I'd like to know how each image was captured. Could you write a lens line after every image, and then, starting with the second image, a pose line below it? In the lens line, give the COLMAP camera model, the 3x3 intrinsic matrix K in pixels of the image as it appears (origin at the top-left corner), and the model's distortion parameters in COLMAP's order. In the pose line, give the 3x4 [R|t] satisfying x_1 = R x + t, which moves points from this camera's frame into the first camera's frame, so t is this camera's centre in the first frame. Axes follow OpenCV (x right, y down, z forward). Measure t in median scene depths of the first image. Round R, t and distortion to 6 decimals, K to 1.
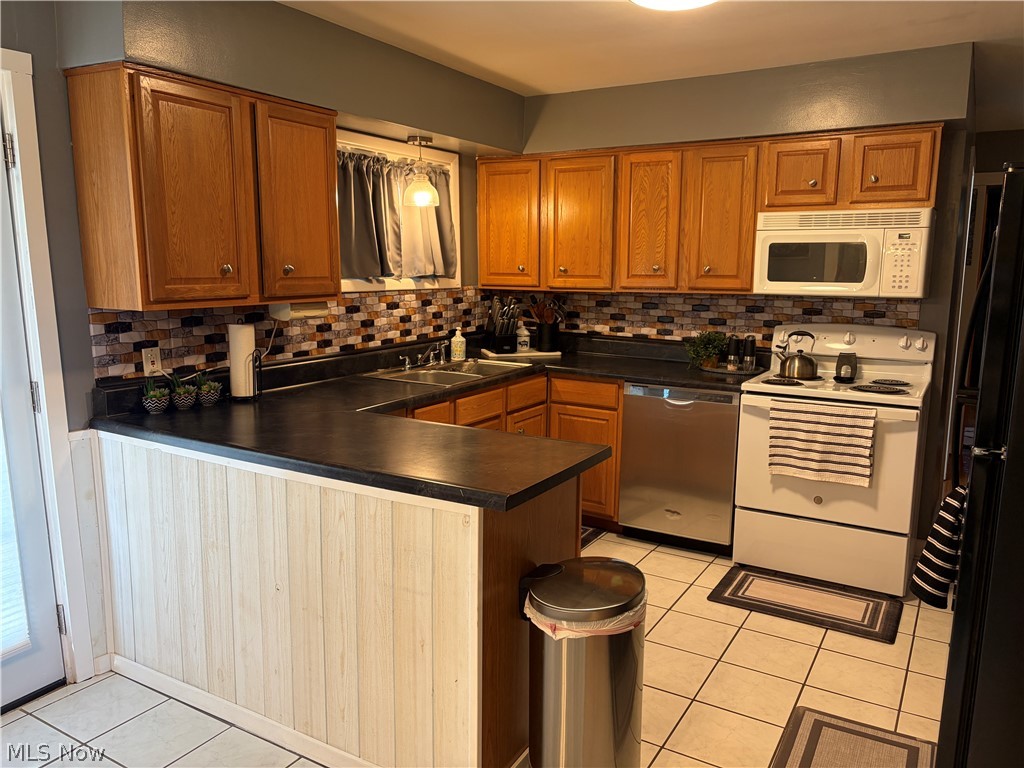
lens RADIAL K [[772.3, 0, 514.1], [0, 772.3, 385.7], [0, 0, 1]] dist [0.046047, -0.018241]
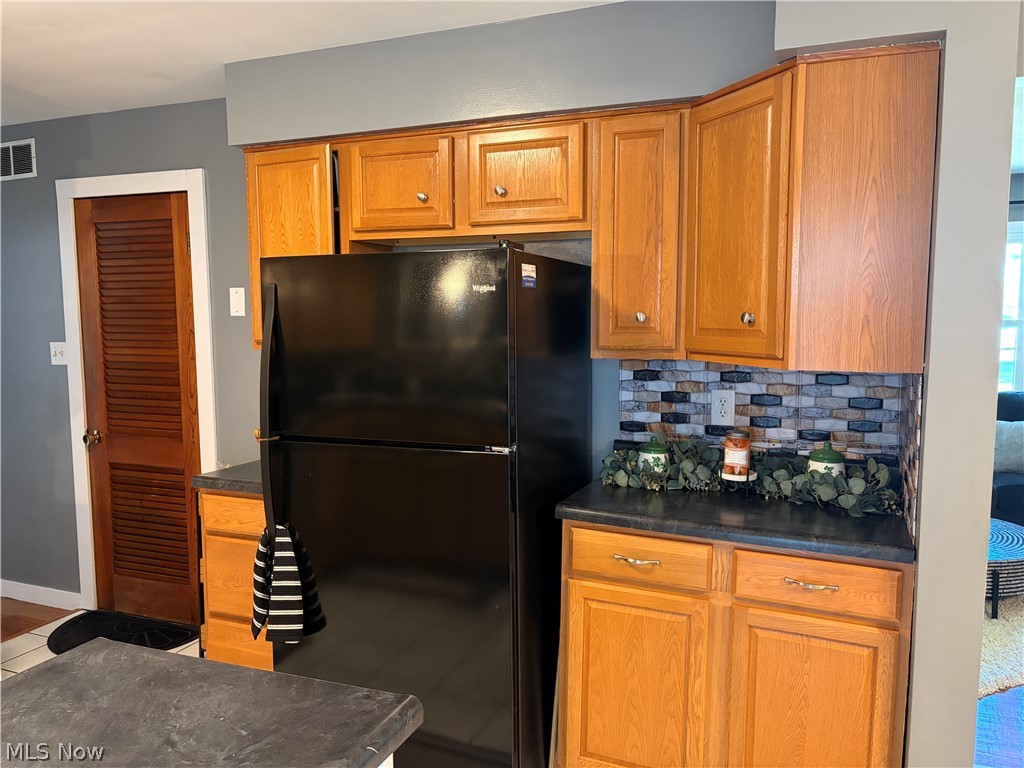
lens RADIAL K [[772.3, 0, 509.9], [0, 772.3, 389.8], [0, 0, 1]] dist [0.046047, -0.018241]
pose [[0.171534, 0.106605, -0.979393, 0.432442], [-0.147102, 0.985755, 0.081534, -0.113145], [0.974134, 0.130085, 0.184773, 0.670255]]
